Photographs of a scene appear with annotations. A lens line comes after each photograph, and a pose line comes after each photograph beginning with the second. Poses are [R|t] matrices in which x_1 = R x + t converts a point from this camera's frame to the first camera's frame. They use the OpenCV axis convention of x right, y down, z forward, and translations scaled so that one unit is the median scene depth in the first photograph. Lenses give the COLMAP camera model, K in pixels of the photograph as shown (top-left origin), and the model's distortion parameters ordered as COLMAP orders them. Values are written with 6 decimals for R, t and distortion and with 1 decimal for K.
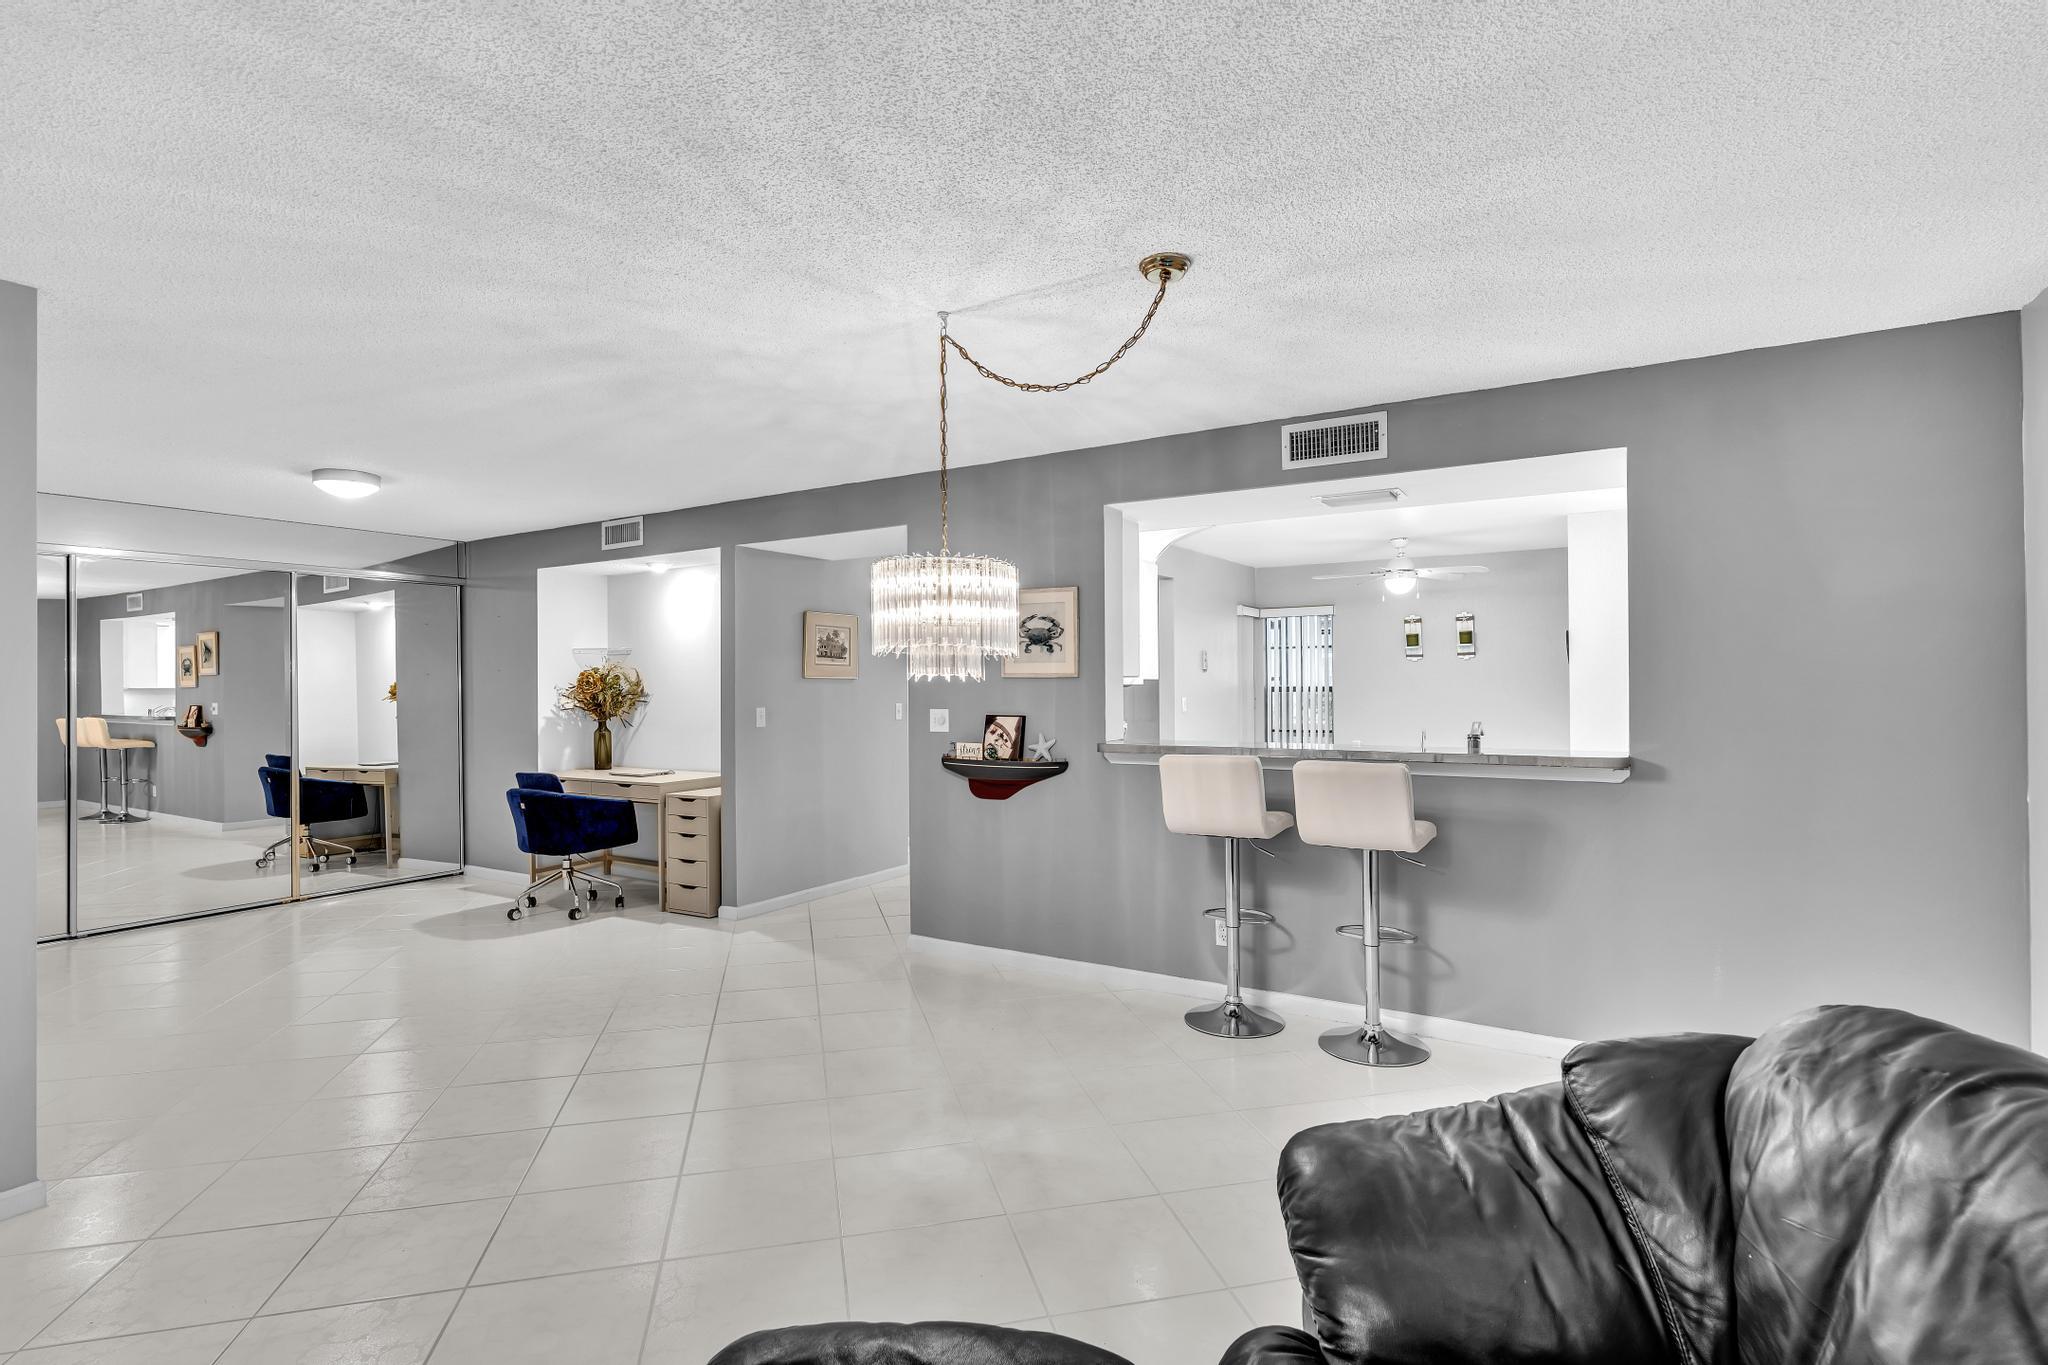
lens RADIAL K [[1000.2, 0, 1026.8], [0, 1000.2, 680.2], [0, 0, 1]] dist [0.000930, 0.000506]
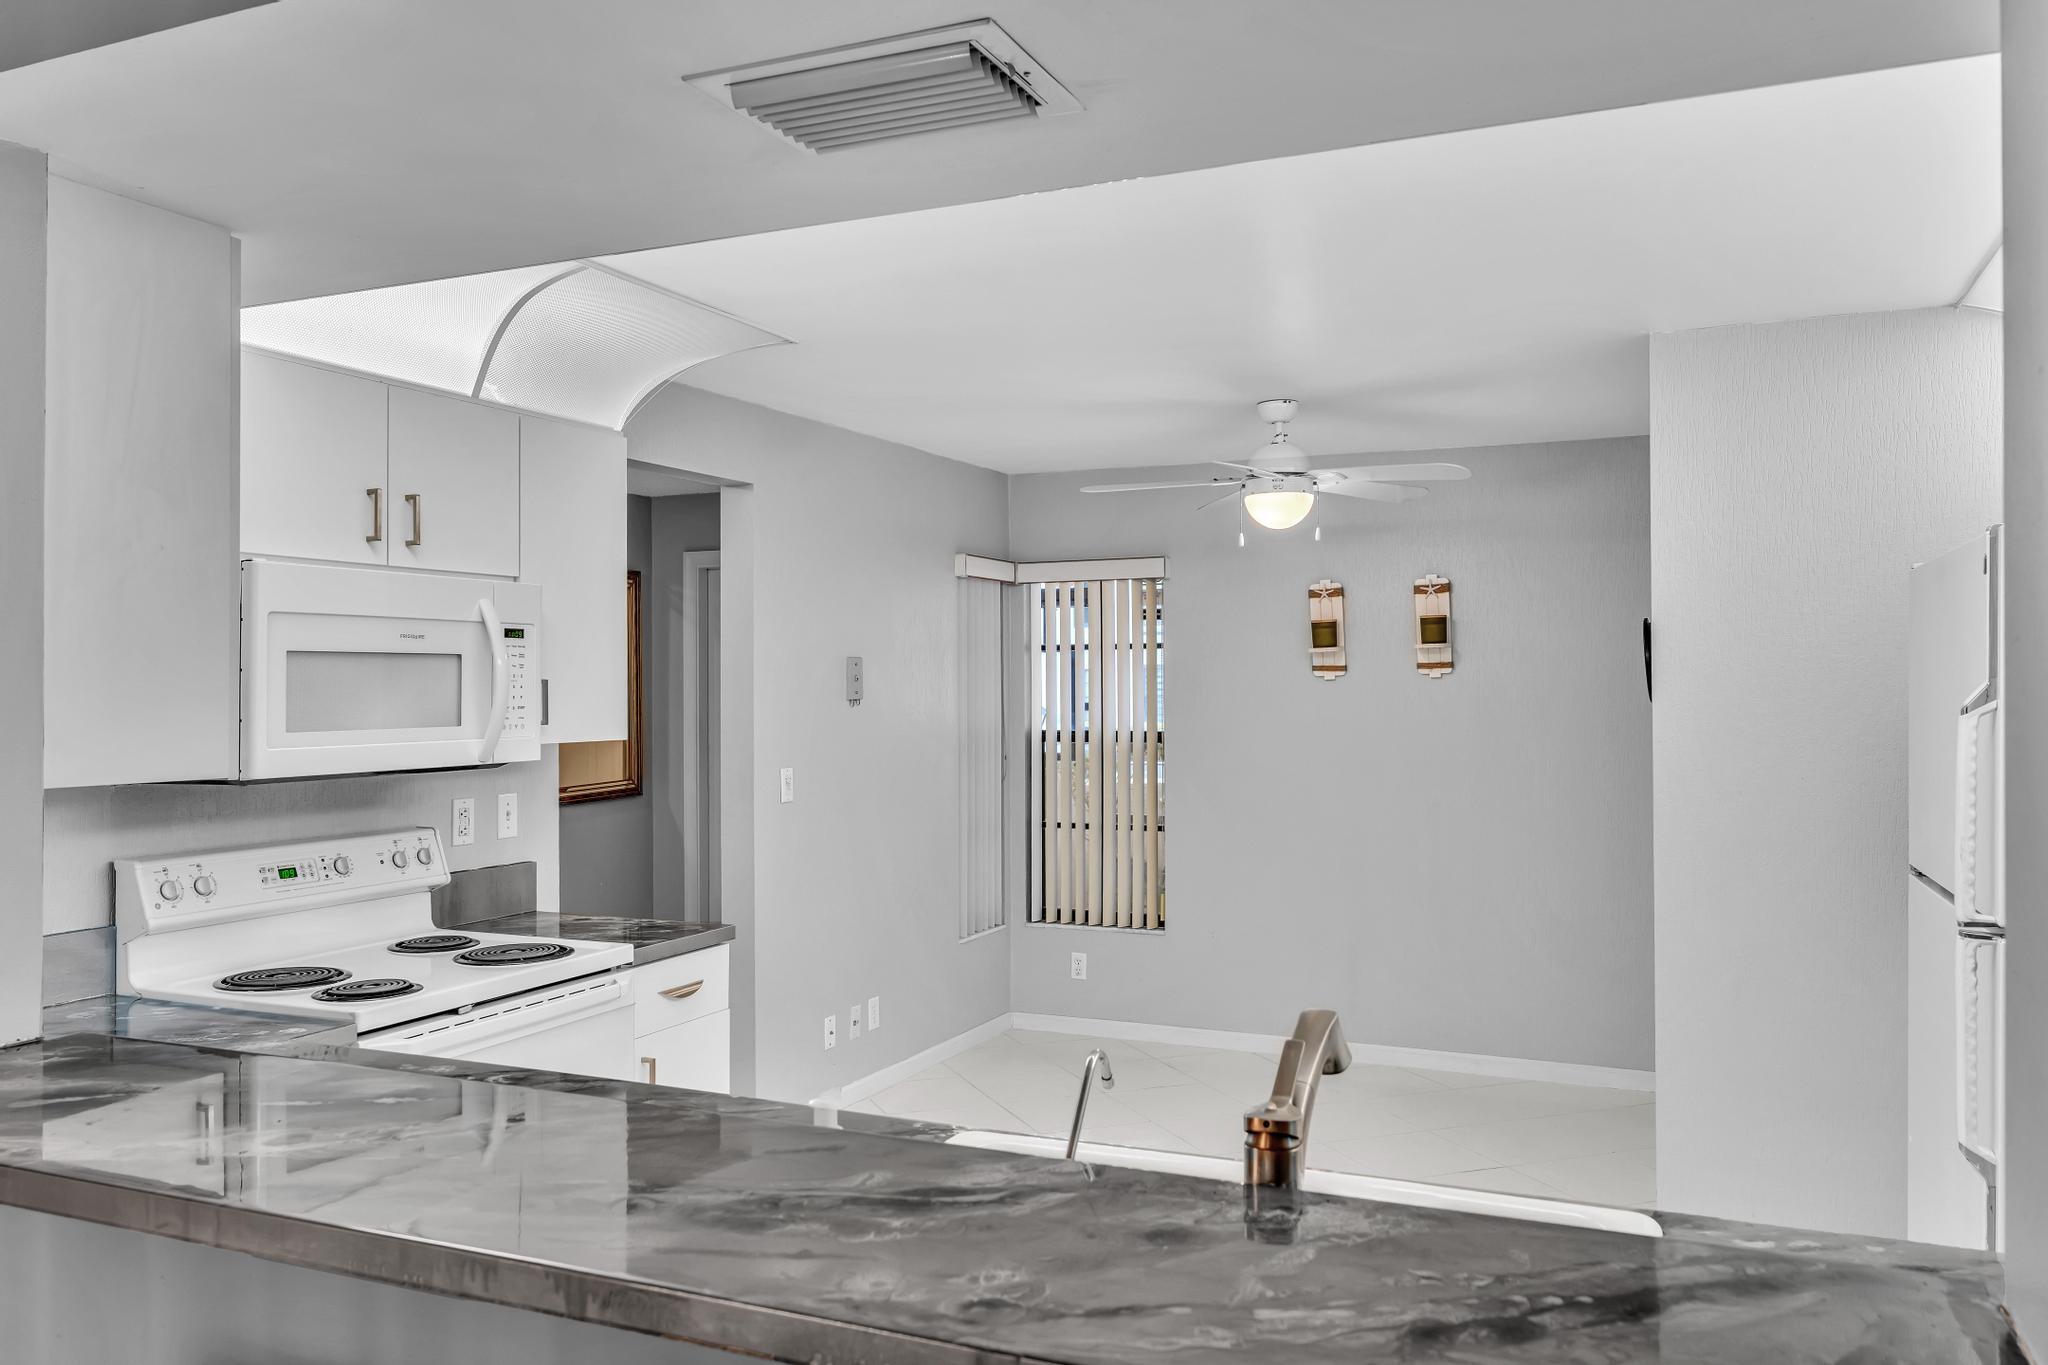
lens RADIAL K [[1532.8, 0, 1021.4], [0, 1532.8, 684.4], [0, 0, 1]] dist [0.009654, 0.000880]
pose [[0.993270, 0.002805, 0.115790, 0.157294], [-0.003304, 0.999986, 0.004119, -0.018531], [-0.115777, -0.004474, 0.993265, 0.300142]]
